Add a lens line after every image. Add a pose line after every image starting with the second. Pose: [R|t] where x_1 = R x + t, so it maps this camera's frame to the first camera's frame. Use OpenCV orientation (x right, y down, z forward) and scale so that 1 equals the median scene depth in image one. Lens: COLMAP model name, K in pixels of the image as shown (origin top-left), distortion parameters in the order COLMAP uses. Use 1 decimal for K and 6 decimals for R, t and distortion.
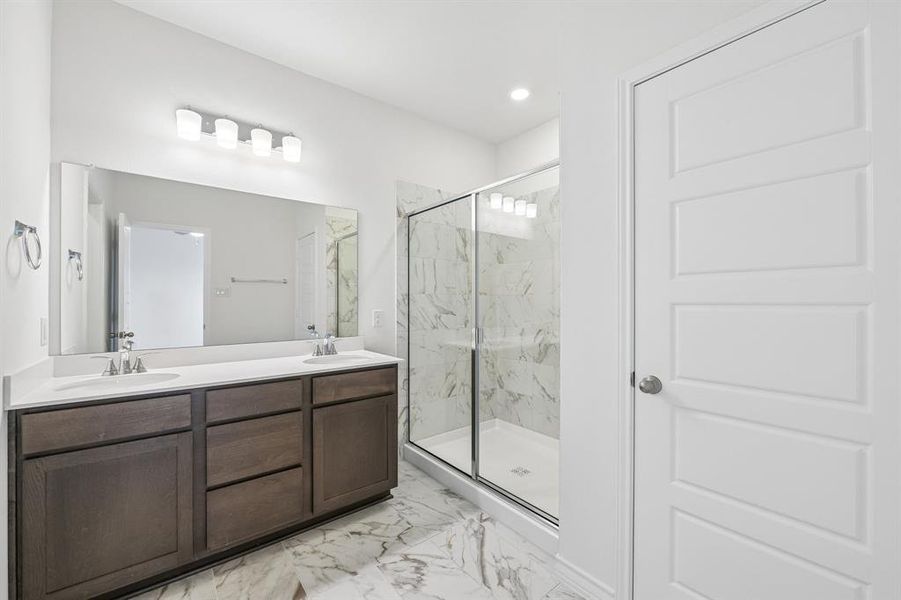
lens RADIAL K [[367.7, 0, 439.8], [0, 367.7, 294.2], [0, 0, 1]] dist [-0.010072, 0.000046]
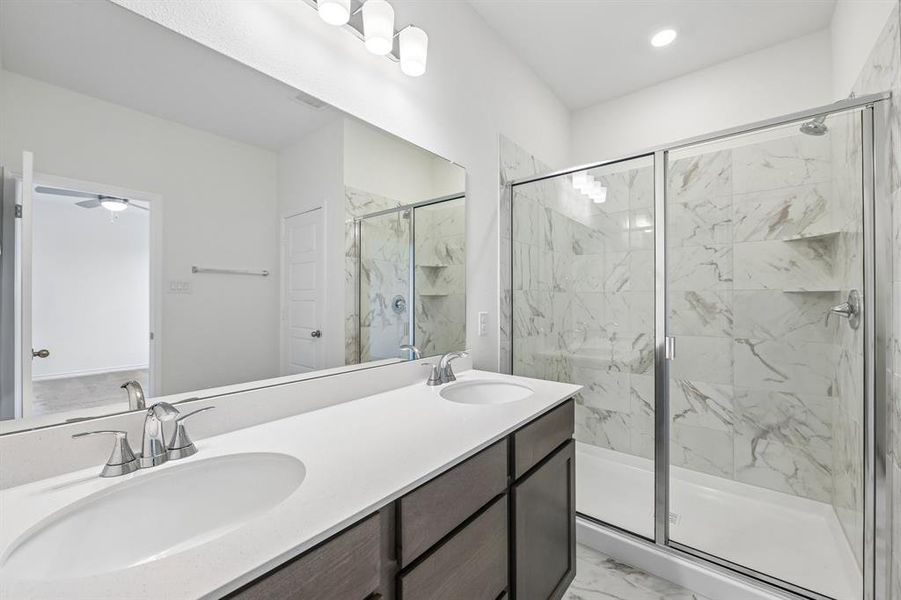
lens RADIAL K [[367.7, 0, 439.8], [0, 367.7, 294.2], [0, 0, 1]] dist [-0.010072, 0.000046]
pose [[0.976360, 0.003989, 0.216114, -0.354588], [-0.005196, 0.999974, 0.005019, 0.004446], [-0.216088, -0.006023, 0.976355, 0.281872]]
